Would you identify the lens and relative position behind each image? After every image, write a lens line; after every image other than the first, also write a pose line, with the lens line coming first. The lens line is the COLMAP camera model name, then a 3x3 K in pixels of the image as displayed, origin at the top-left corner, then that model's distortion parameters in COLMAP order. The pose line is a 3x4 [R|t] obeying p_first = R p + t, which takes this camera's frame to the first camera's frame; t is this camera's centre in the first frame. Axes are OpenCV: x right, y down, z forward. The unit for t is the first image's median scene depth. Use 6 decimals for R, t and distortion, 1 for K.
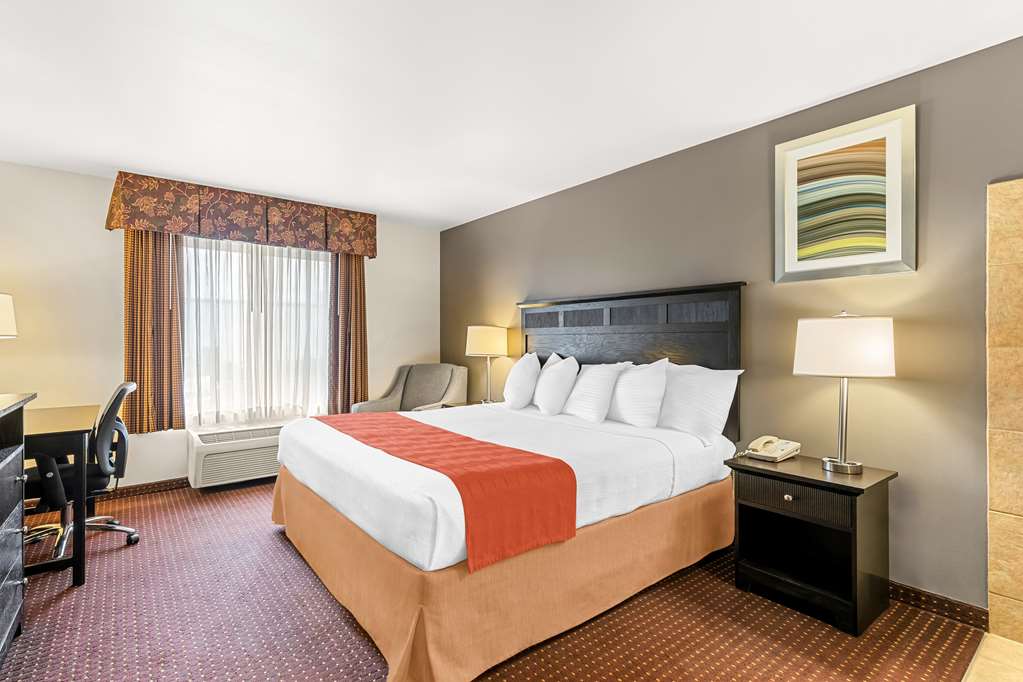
lens RADIAL K [[473.9, 0, 511.5], [0, 473.9, 341.0], [0, 0, 1]] dist [0.000875, -0.000245]
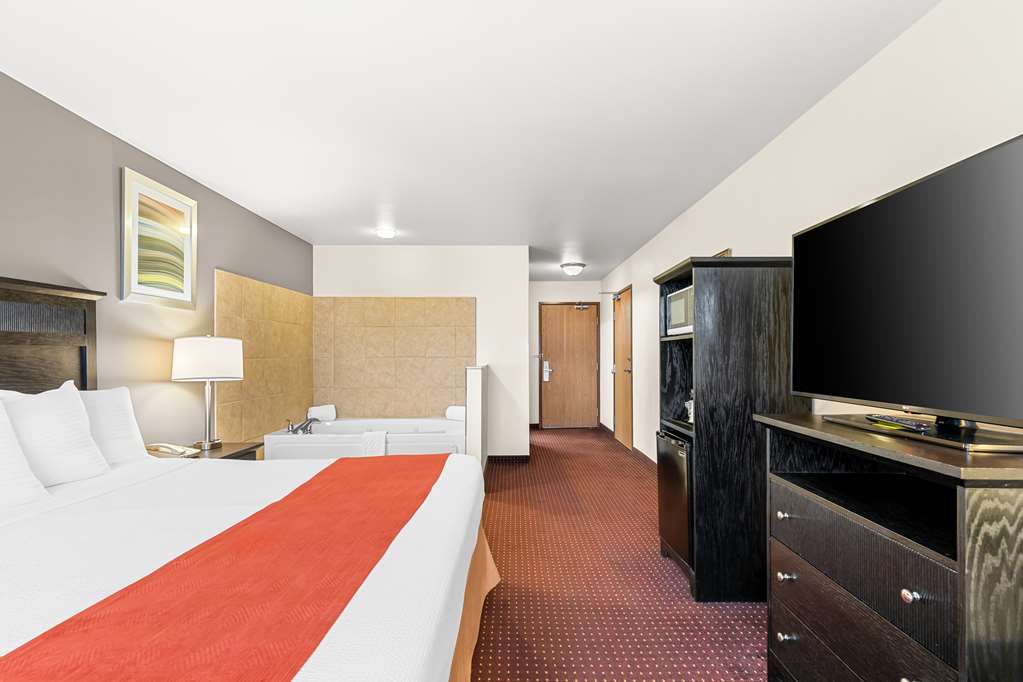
lens RADIAL K [[473.9, 0, 511.5], [0, 473.9, 341.0], [0, 0, 1]] dist [0.000875, -0.000245]
pose [[-0.775677, 0.016271, 0.630920, -0.503424], [-0.000602, 0.999648, -0.026521, -0.004714], [-0.631130, -0.020952, -0.775394, 0.858062]]
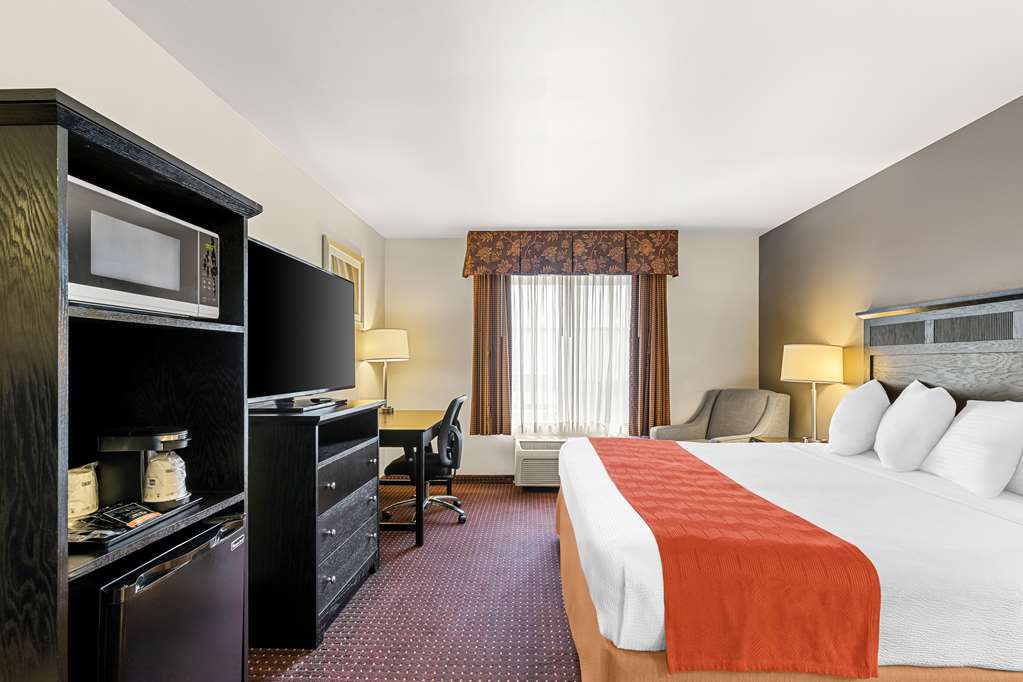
lens RADIAL K [[463.8, 0, 509.0], [0, 463.8, 362.2], [0, 0, 1]] dist [0.002147, -0.000293]
pose [[0.770151, 0.001838, -0.637859, 0.058212], [-0.002300, 0.999997, 0.000105, -0.000805], [0.637858, 0.001387, 0.770153, 0.083960]]
